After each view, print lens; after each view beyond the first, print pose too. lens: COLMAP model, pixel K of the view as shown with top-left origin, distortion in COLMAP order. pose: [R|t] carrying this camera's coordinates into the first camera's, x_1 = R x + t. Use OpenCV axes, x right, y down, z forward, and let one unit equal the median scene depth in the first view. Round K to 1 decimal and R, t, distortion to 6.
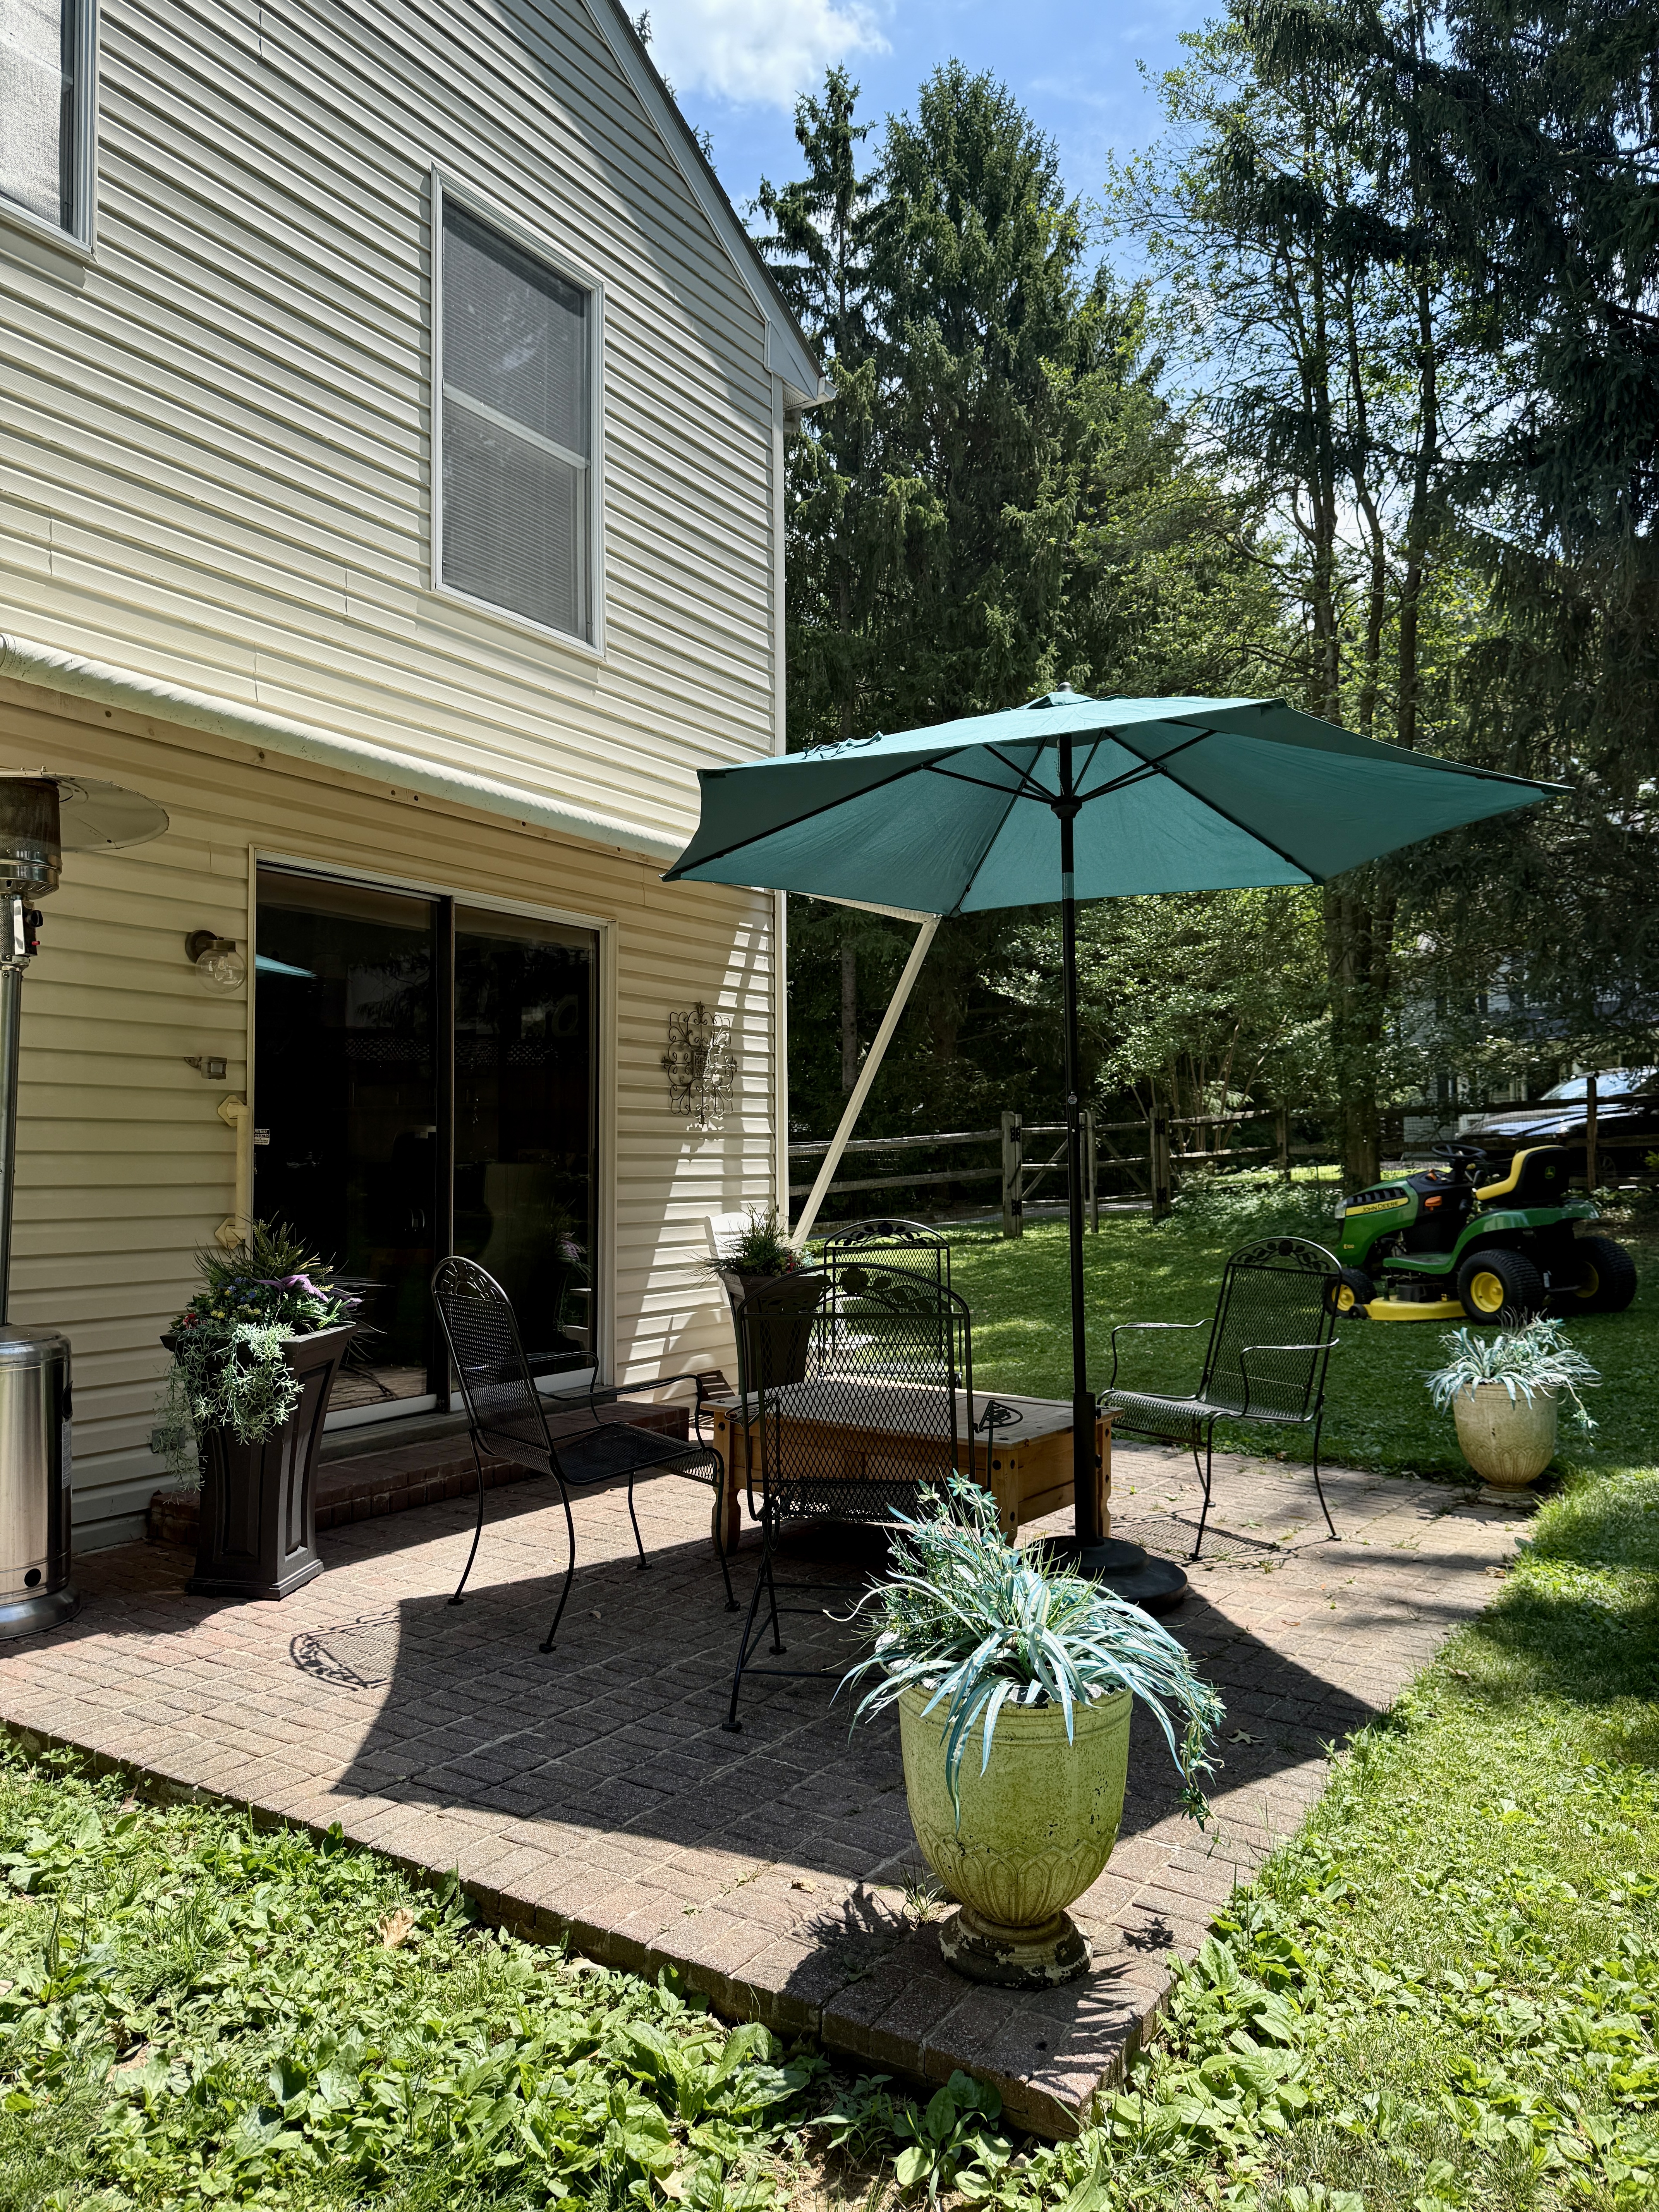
lens RADIAL K [[1529.6, 0, 827.4], [0, 1529.6, 1121.8], [0, 0, 1]] dist [0.007640, -0.002452]
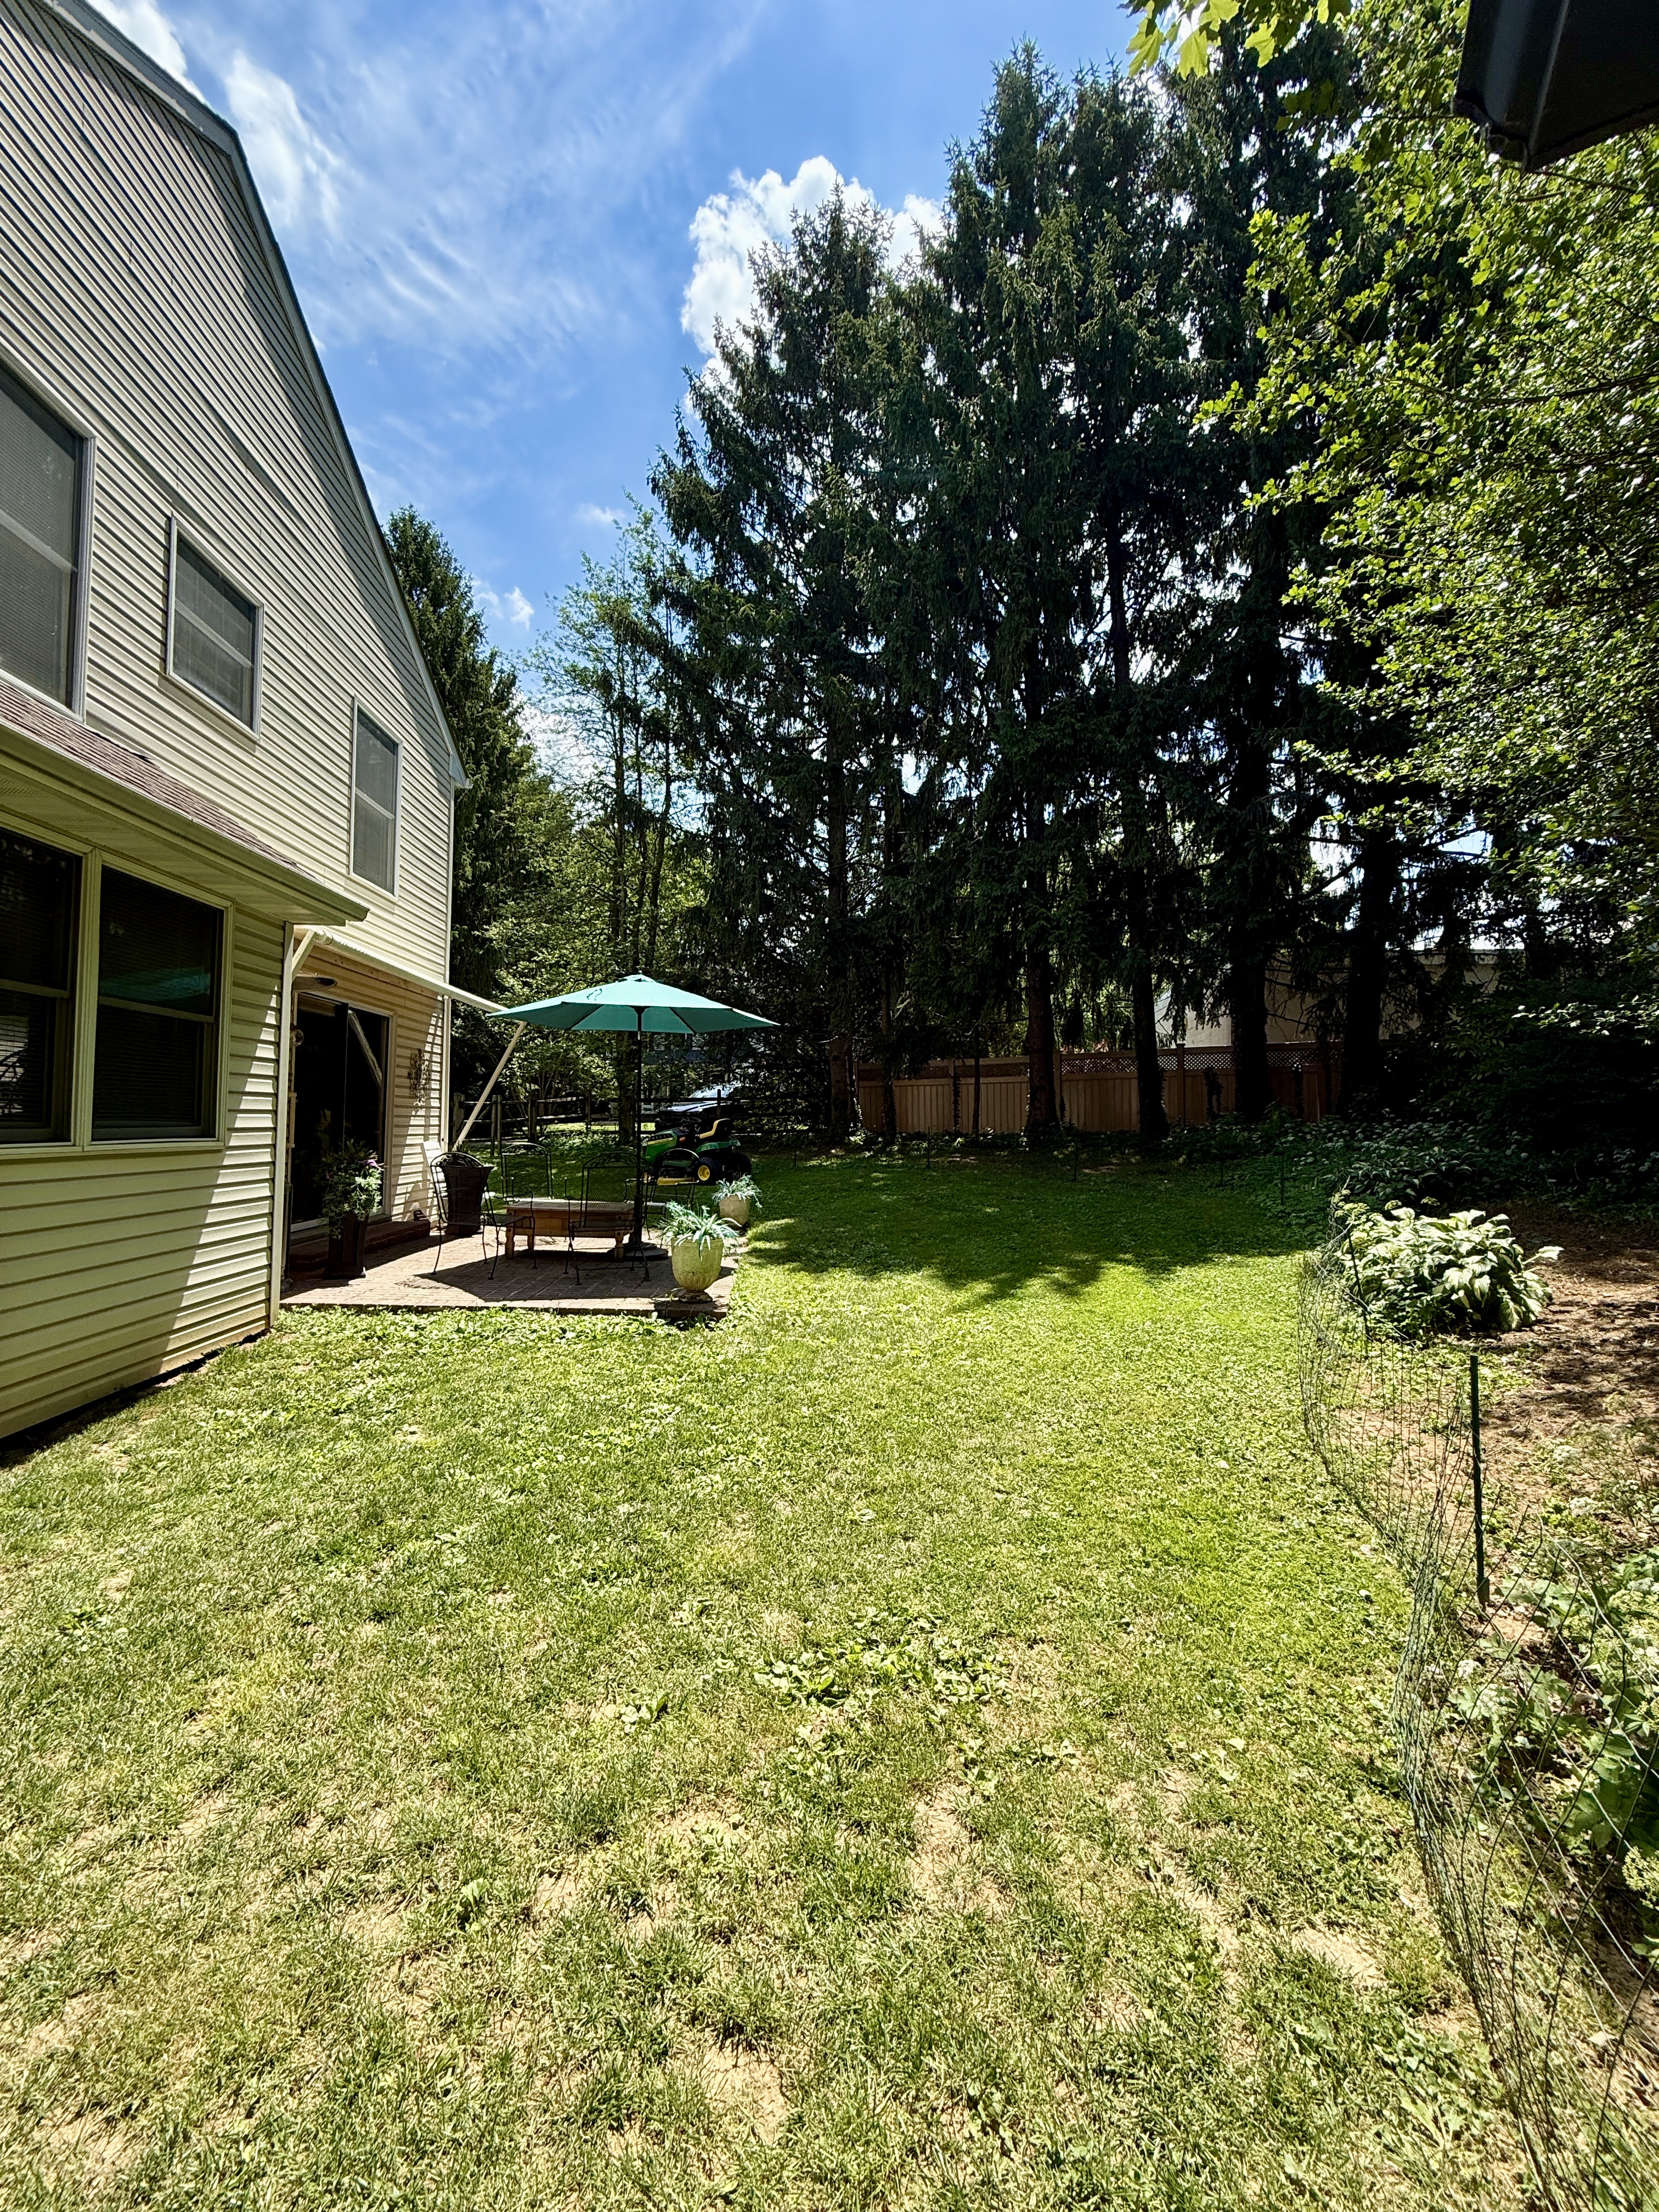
lens RADIAL K [[880.2, 0, 828.9], [0, 880.2, 1099.3], [0, 0, 1]] dist [-0.000227, -0.000005]
pose [[0.804700, 0.033527, 0.592735, -0.400360], [-0.035241, 0.999341, -0.008681, -0.014184], [-0.592635, -0.013903, 0.805351, -0.469395]]
